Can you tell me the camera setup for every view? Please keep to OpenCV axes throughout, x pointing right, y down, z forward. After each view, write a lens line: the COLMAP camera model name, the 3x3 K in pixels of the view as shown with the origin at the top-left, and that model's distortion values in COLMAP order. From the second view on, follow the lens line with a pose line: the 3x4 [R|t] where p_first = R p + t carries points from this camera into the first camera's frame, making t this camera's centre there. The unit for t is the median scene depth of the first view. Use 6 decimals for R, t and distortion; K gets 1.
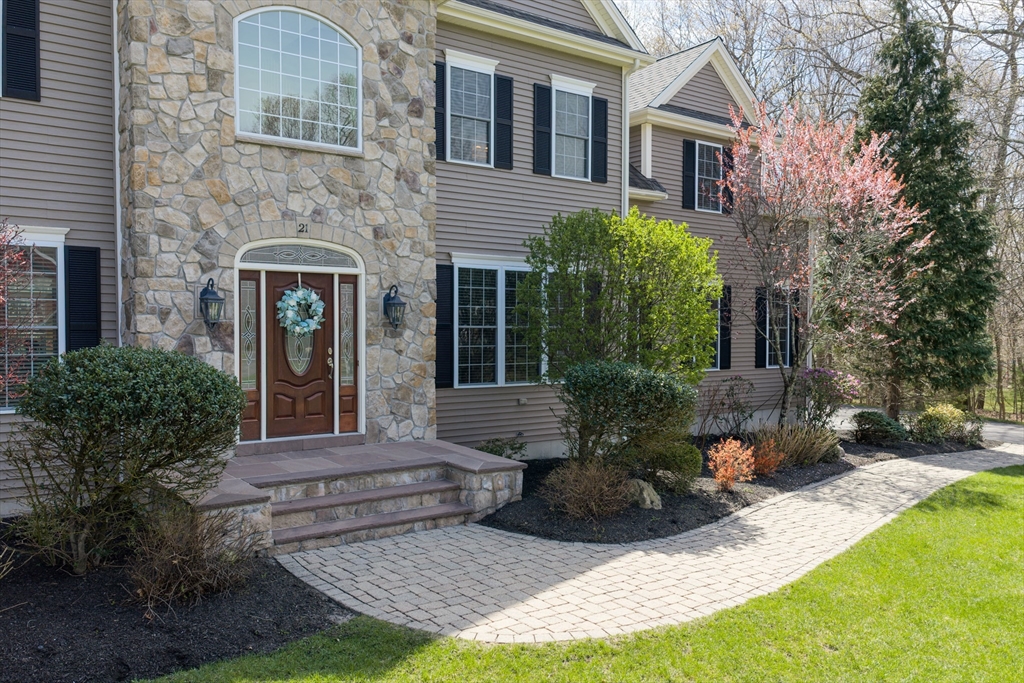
lens RADIAL K [[849.2, 0, 506.0], [0, 849.2, 345.4], [0, 0, 1]] dist [0.032755, -0.006633]
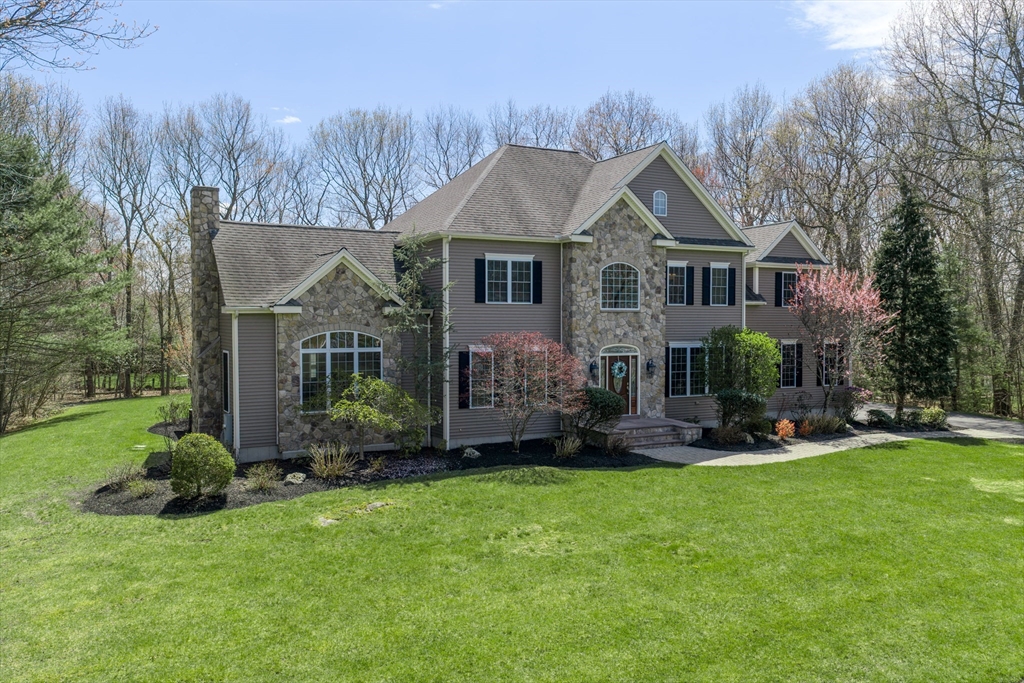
lens RADIAL K [[849.2, 0, 504.8], [0, 849.2, 347.5], [0, 0, 1]] dist [0.032755, -0.006633]
pose [[0.987864, 0.002092, -0.155306, -0.169424], [-0.000740, 0.999961, 0.008764, -0.128737], [0.155319, -0.008543, 0.987827, -1.682552]]
